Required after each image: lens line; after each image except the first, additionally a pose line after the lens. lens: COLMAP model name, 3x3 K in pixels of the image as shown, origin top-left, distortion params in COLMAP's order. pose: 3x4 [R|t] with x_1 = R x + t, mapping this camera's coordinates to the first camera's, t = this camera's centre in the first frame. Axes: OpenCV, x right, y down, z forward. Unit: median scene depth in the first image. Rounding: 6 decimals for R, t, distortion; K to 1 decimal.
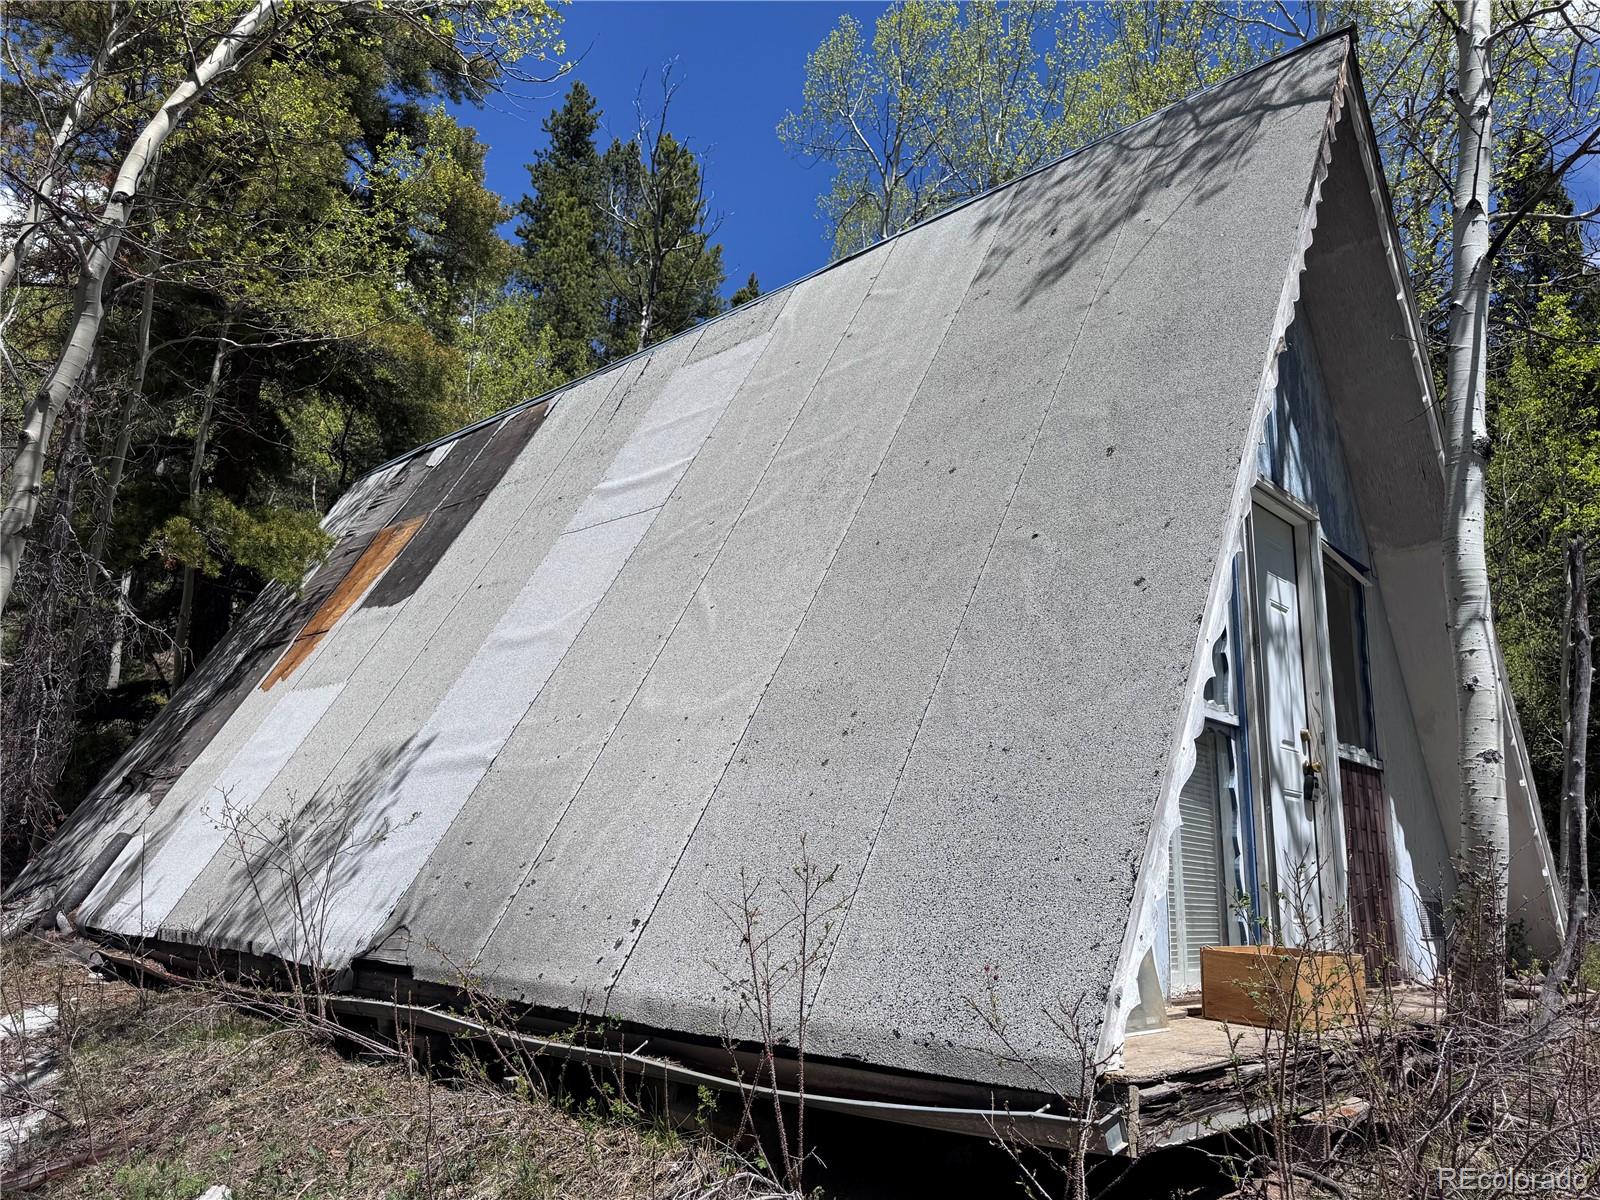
lens RADIAL K [[1111.3, 0, 799.3], [0, 1111.3, 591.7], [0, 0, 1]] dist [0.075256, -0.094702]
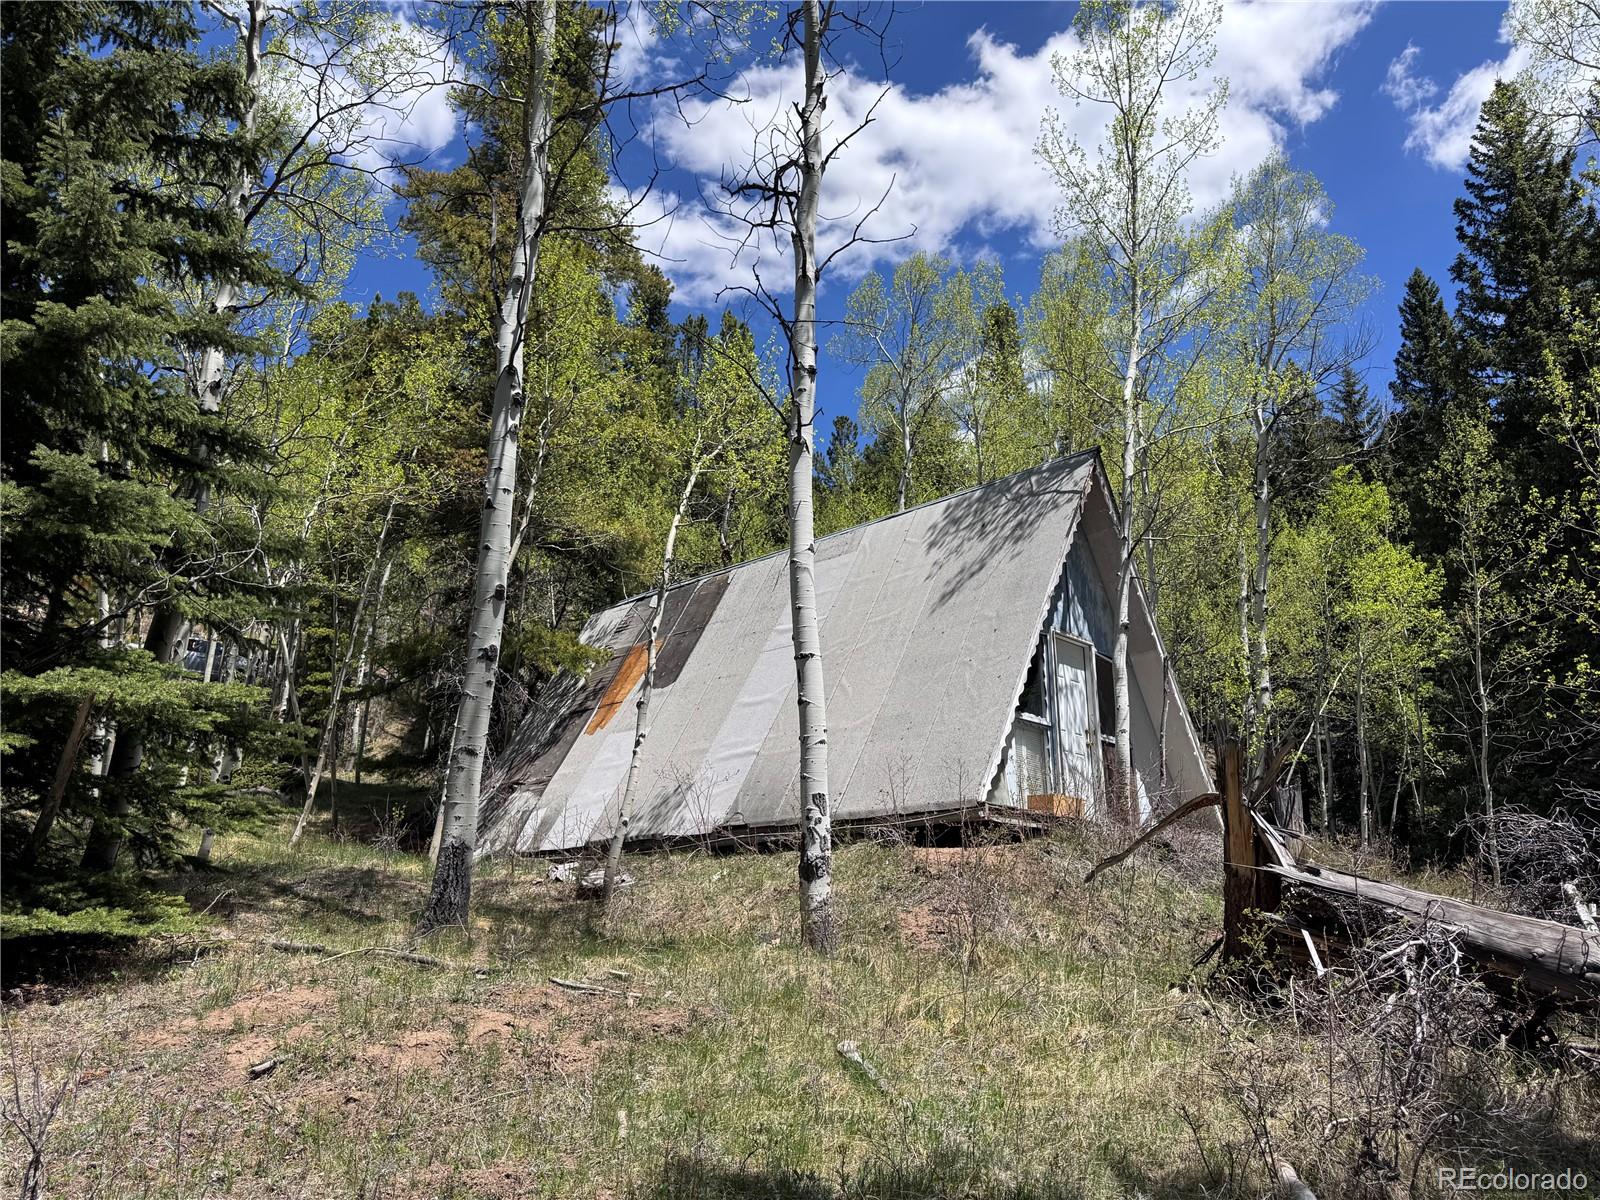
lens RADIAL K [[1111.3, 0, 799.3], [0, 1111.3, 591.7], [0, 0, 1]] dist [0.075256, -0.094702]
pose [[0.999523, -0.026791, -0.015345, -0.143830], [0.025802, 0.997783, -0.061348, -0.046704], [0.016954, 0.060923, 0.997998, -1.473137]]
